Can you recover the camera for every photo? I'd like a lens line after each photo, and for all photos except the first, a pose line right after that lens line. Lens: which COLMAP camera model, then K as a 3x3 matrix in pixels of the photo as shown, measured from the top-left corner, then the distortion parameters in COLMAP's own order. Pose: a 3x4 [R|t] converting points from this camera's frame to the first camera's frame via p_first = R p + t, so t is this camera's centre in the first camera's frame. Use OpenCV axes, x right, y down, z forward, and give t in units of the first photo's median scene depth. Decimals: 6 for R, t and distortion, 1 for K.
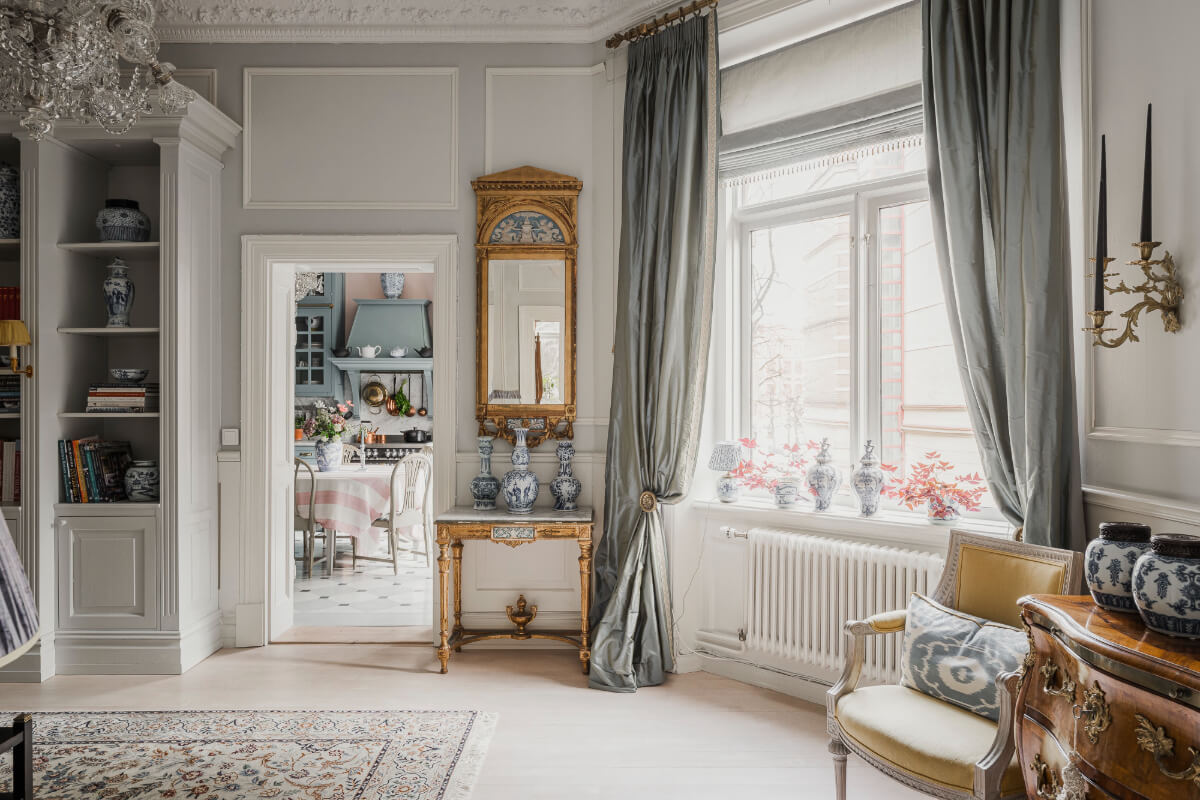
lens RADIAL K [[796.5, 0, 583.1], [0, 796.5, 395.2], [0, 0, 1]] dist [0.002118, -0.002641]
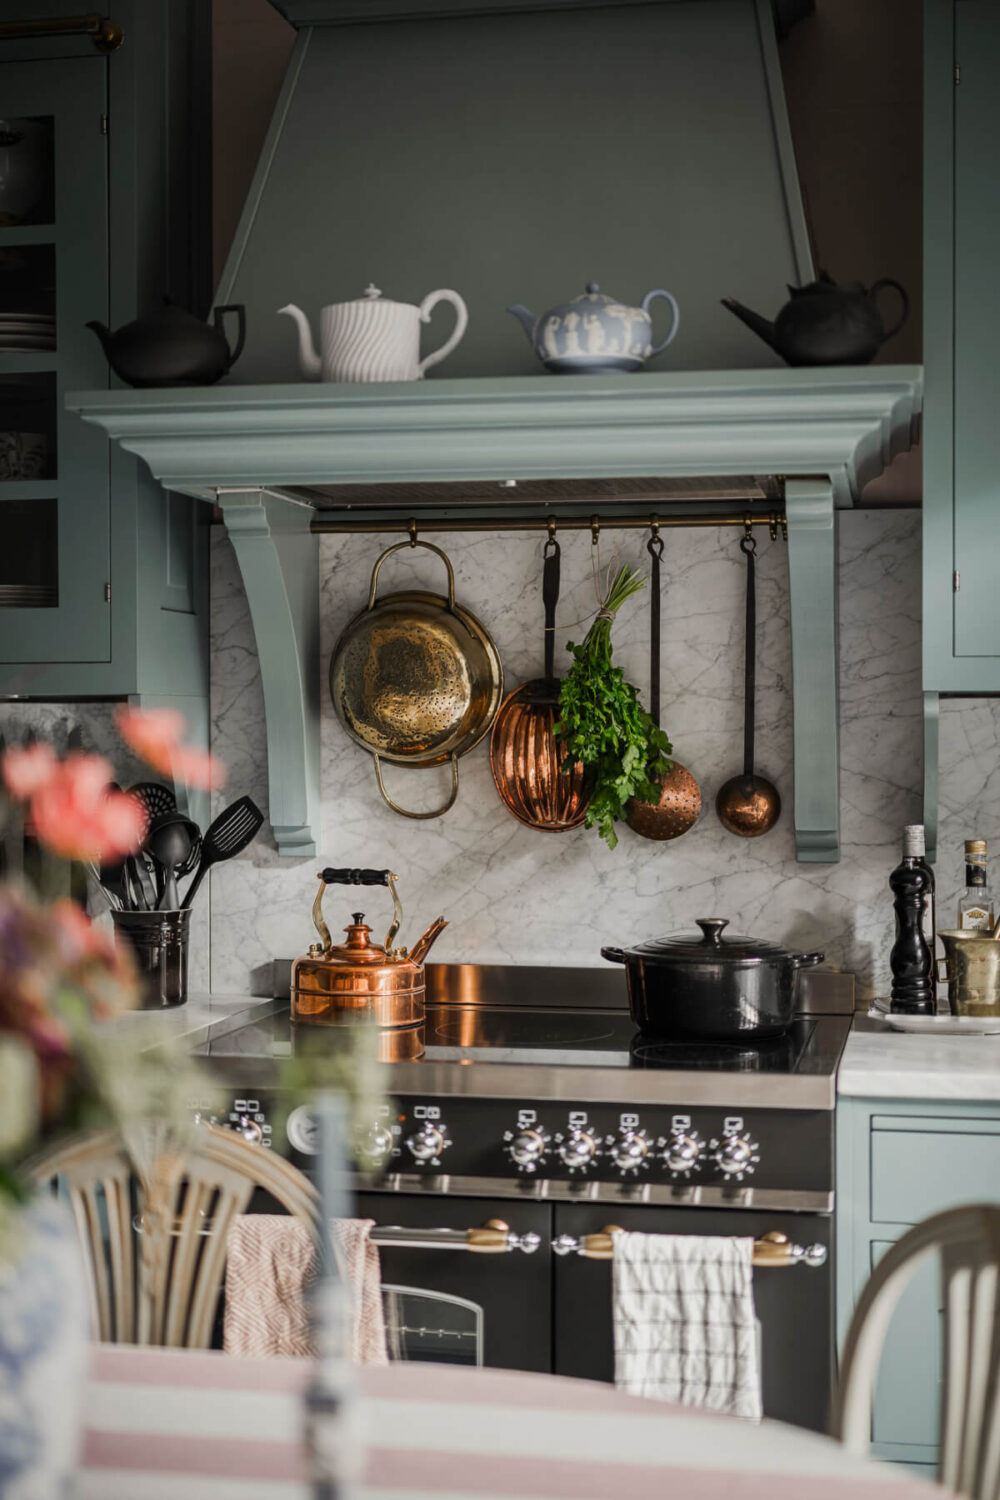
lens RADIAL K [[2185.8, 0, 492.4], [0, 2185.8, 737.8], [0, 0, 1]] dist [0.008212, 0.000000]
pose [[0.980351, -0.002381, -0.197245, -0.325593], [0.004296, 0.999948, 0.009279, 0.011257], [0.197213, -0.009944, 0.980310, 1.183120]]
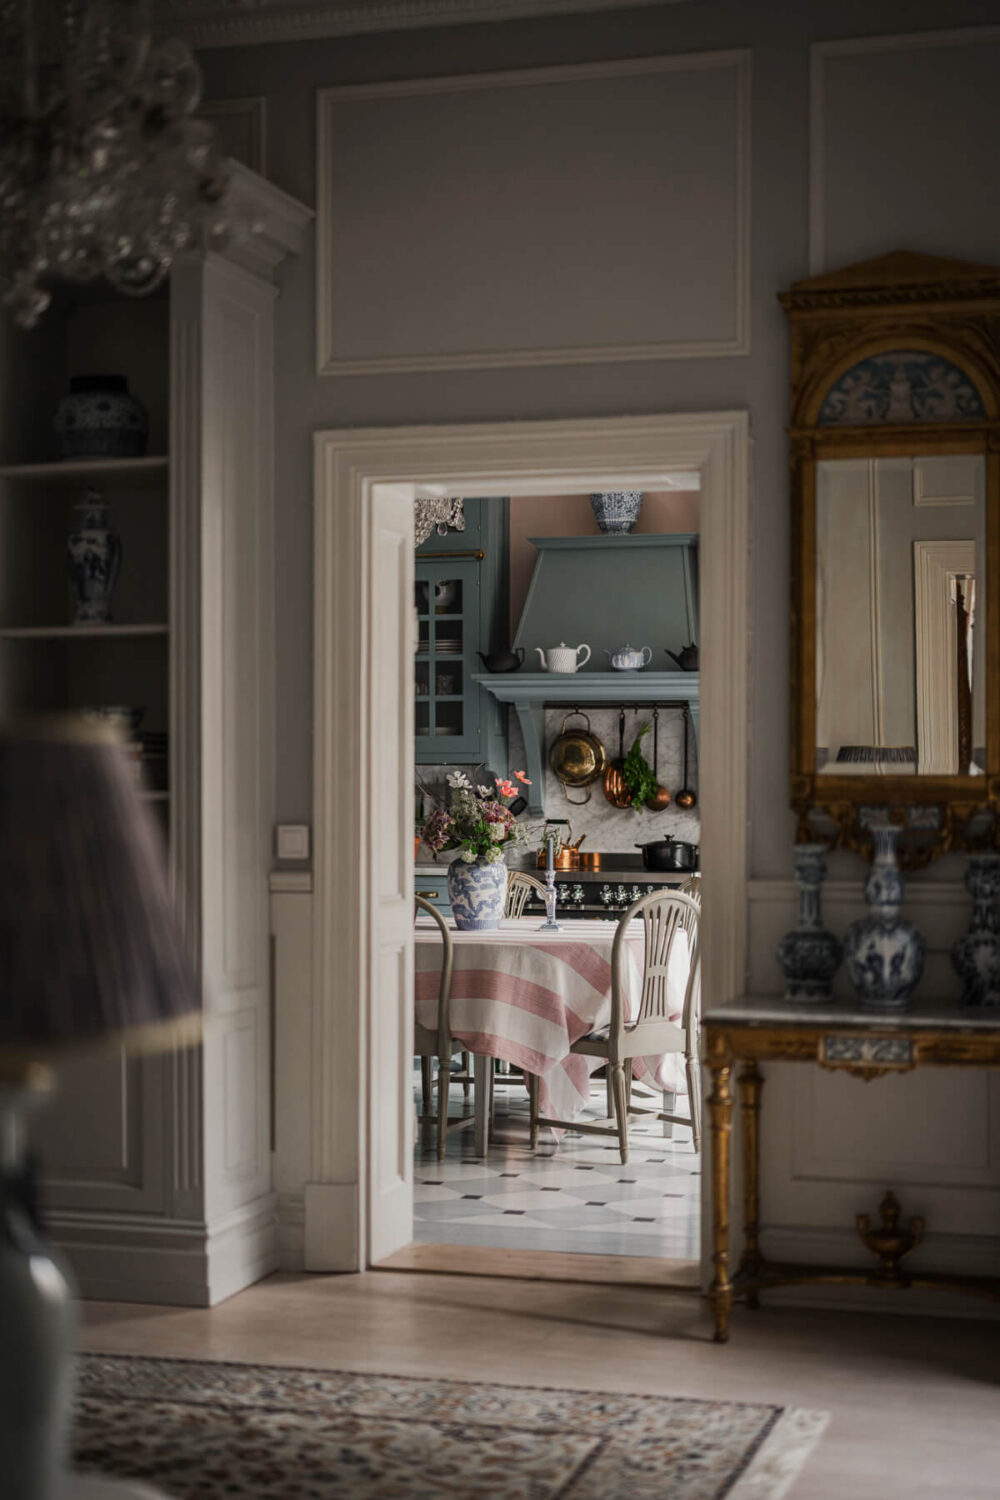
lens RADIAL K [[2144.6, 0, 501.2], [0, 2144.6, 755.0], [0, 0, 1]] dist [-0.013640, 0.000000]
pose [[0.958132, -0.003266, -0.286310, 0.056360], [0.002043, 0.999987, -0.004569, 0.004852], [0.286321, 0.003792, 0.958126, -0.220357]]
